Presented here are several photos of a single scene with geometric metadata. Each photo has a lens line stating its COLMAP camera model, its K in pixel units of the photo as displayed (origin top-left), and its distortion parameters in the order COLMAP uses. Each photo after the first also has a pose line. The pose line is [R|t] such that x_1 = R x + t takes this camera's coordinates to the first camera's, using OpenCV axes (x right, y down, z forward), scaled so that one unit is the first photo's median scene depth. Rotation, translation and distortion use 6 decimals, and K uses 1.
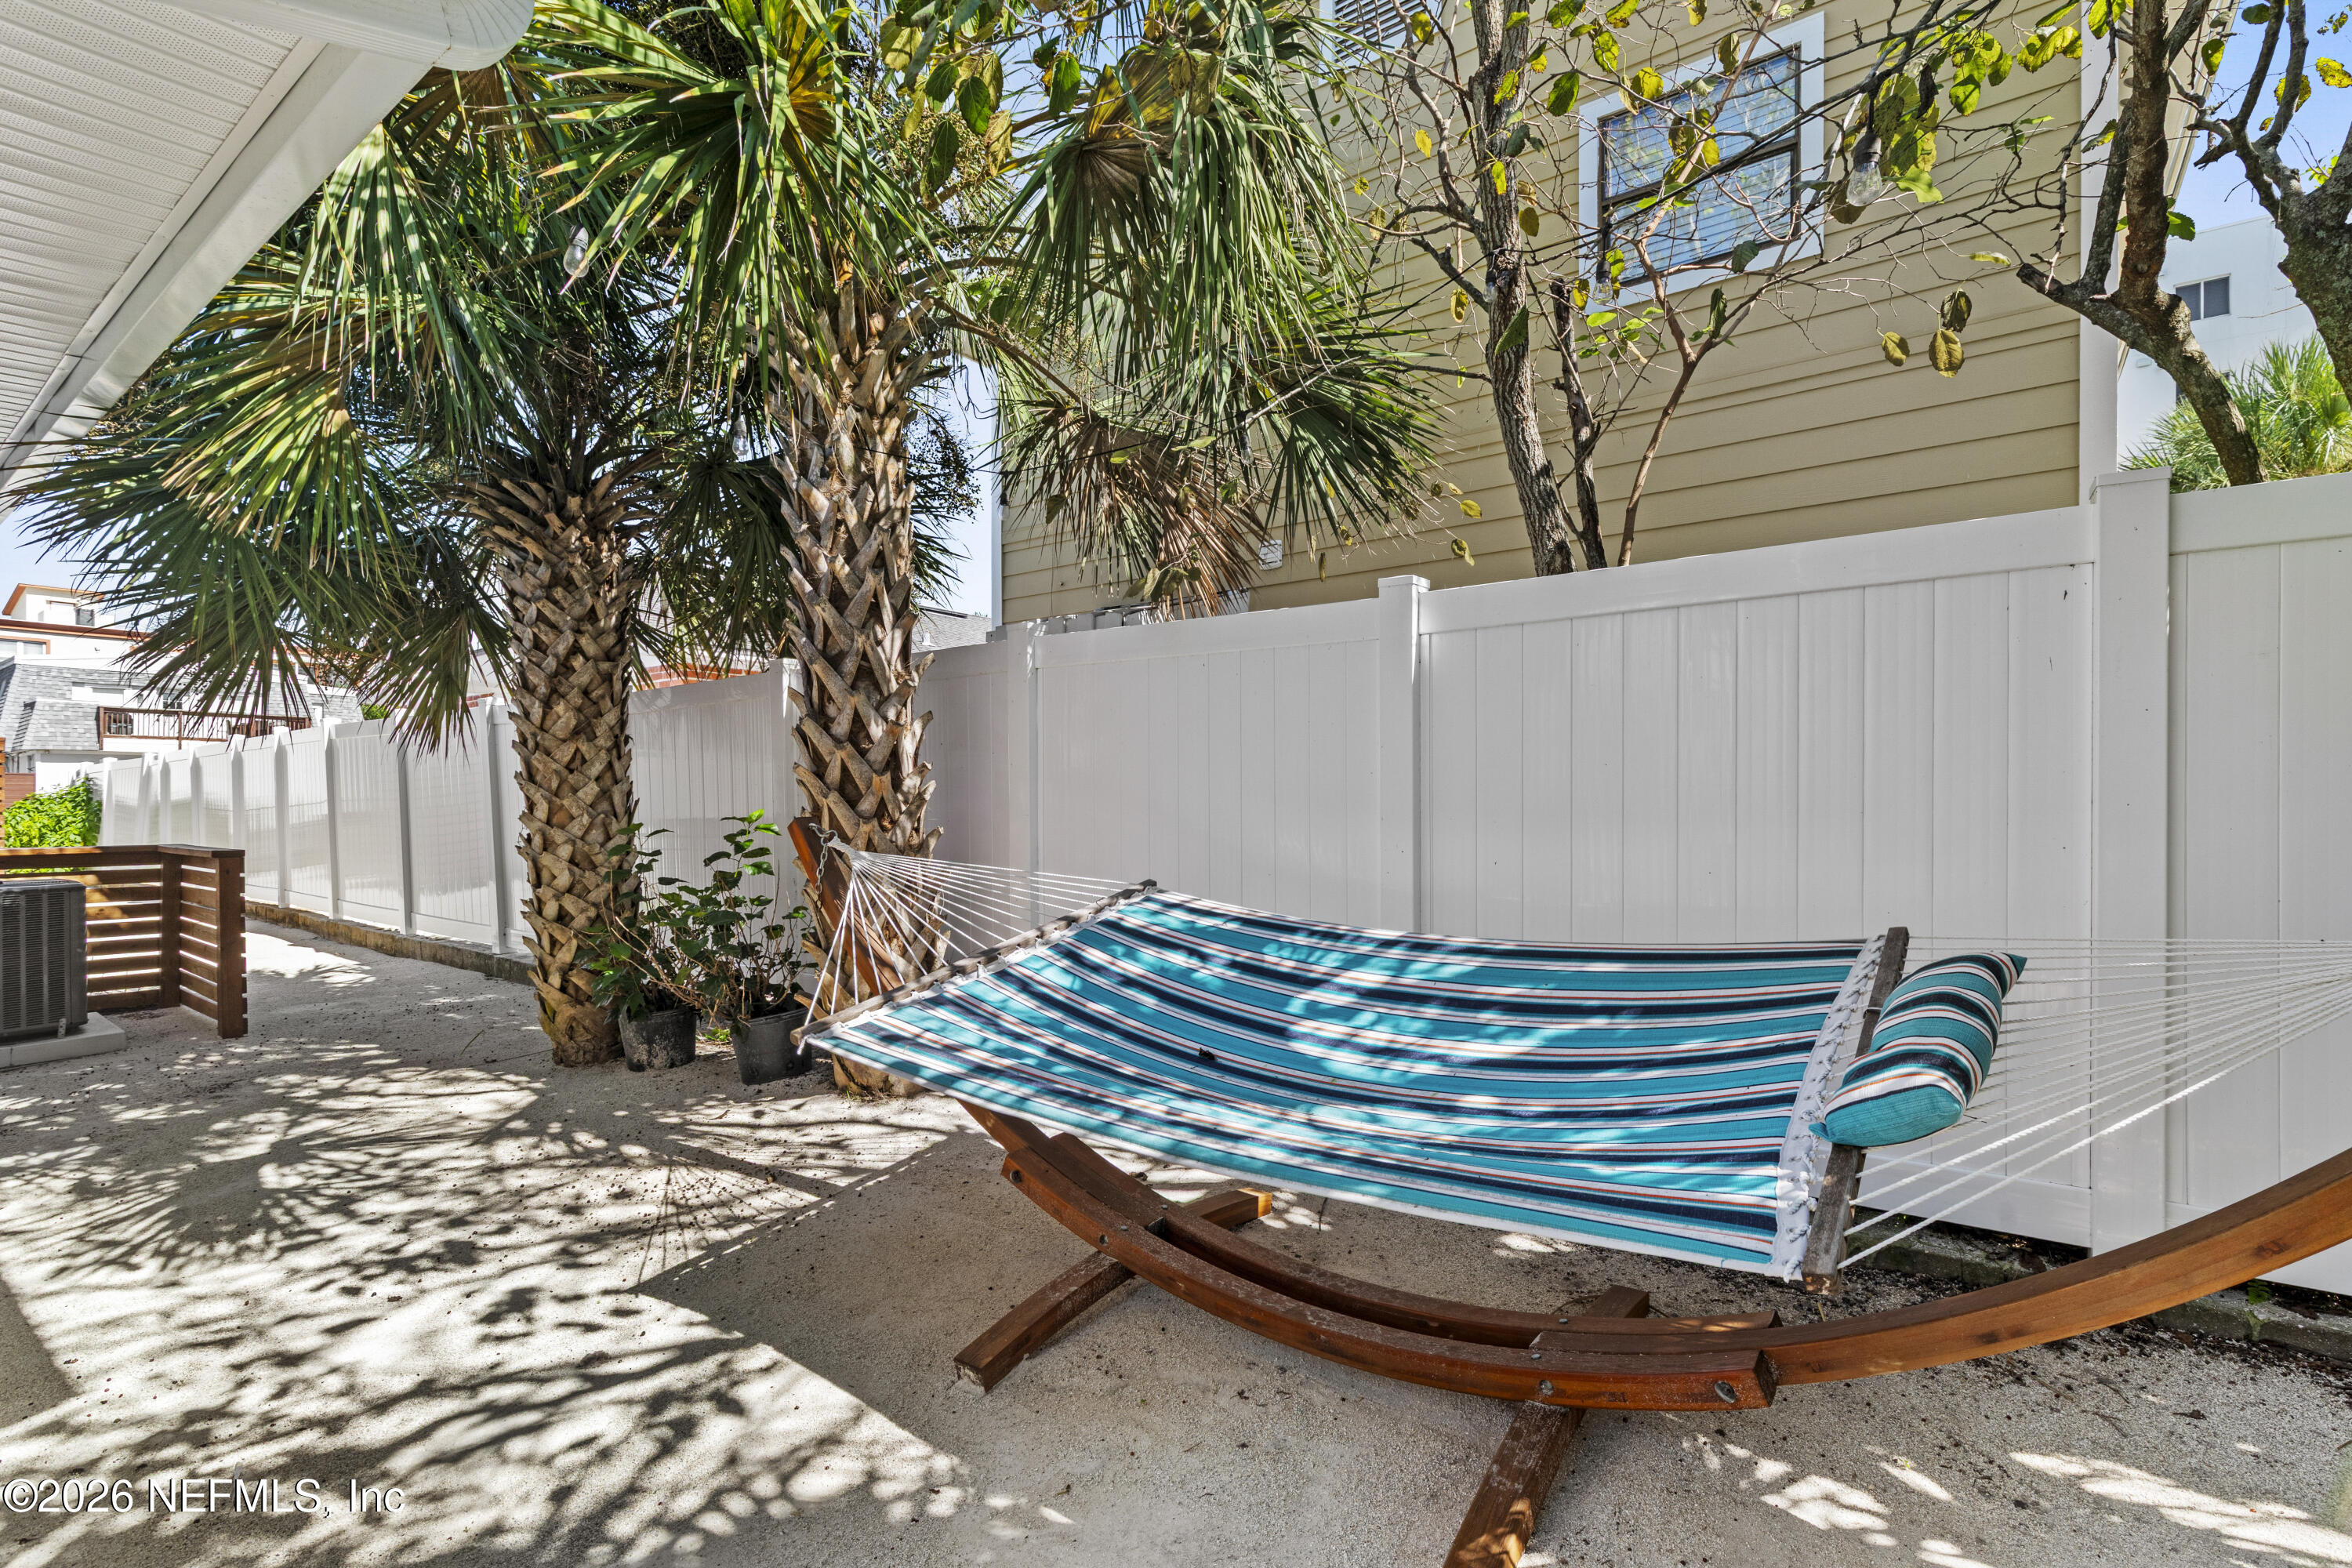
lens RADIAL K [[1085.4, 0, 1179.7], [0, 1085.4, 793.4], [0, 0, 1]] dist [0.003064, 0.000052]
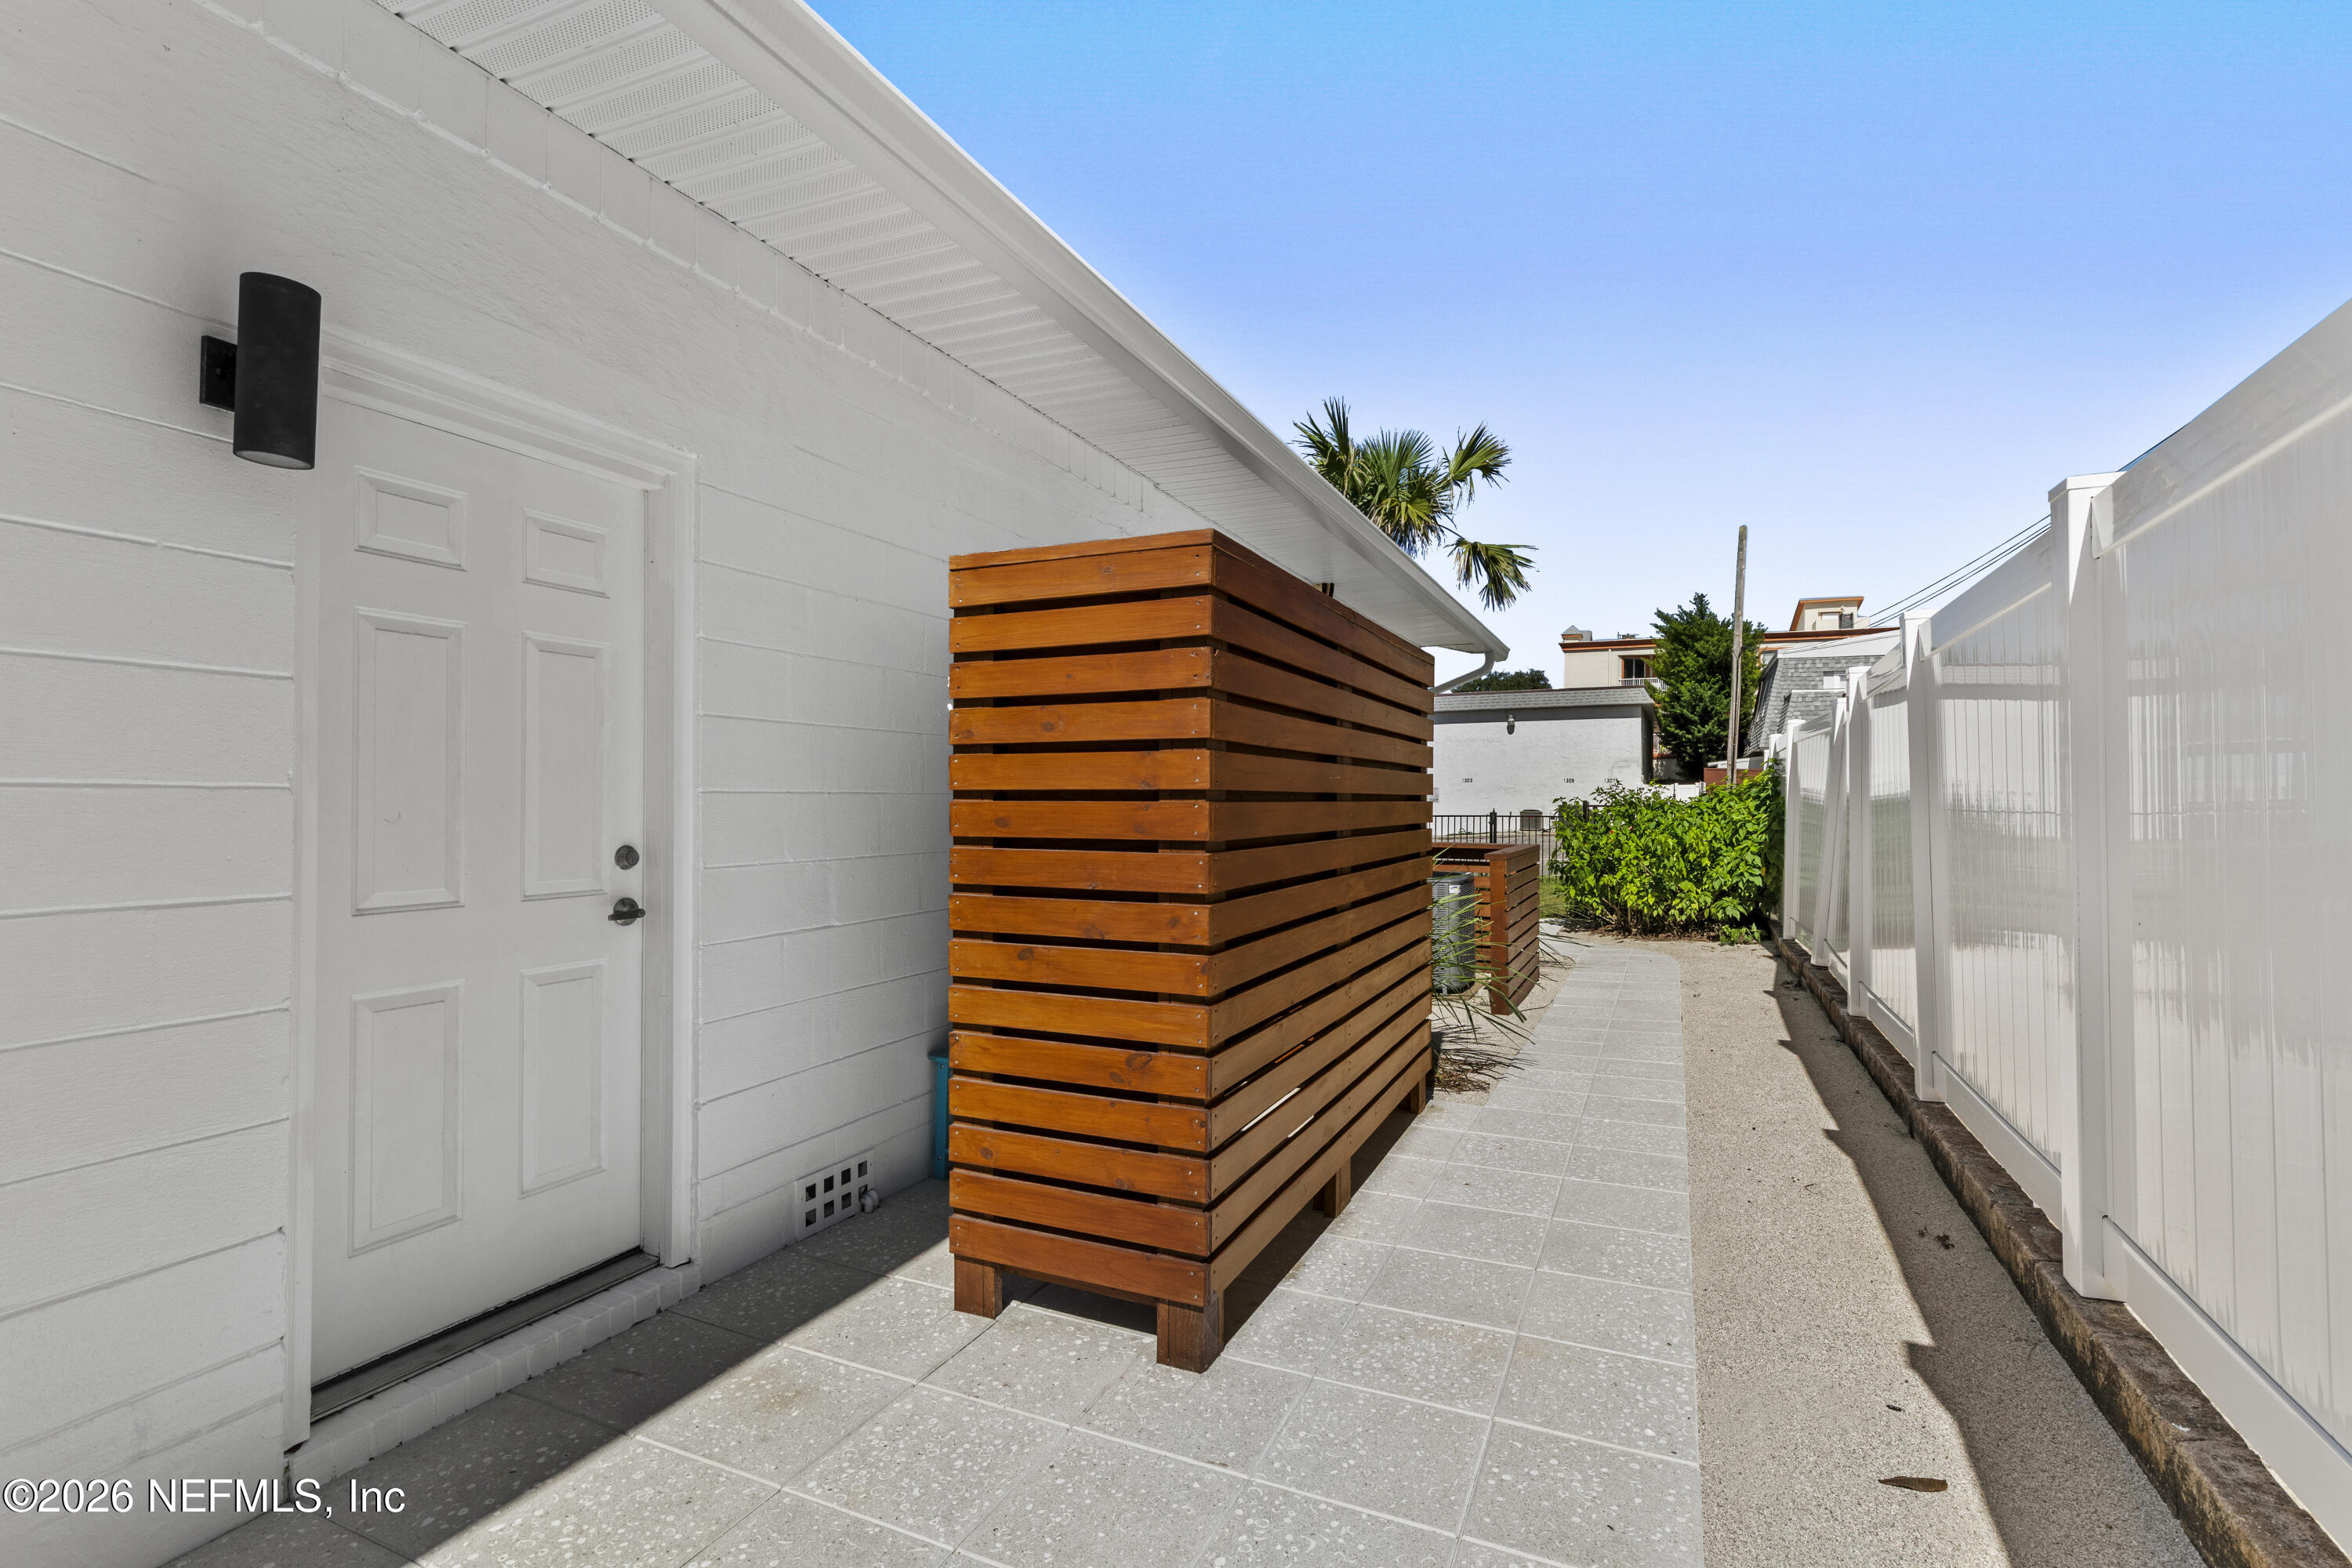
lens RADIAL K [[1085.4, 0, 1177.1], [0, 1085.4, 780.7], [0, 0, 1]] dist [0.003064, 0.000052]
pose [[0.219868, -0.003700, -0.975523, -0.194964], [-0.001003, 0.999991, -0.004019, -0.000674], [0.975529, 0.001862, 0.219862, 0.221035]]
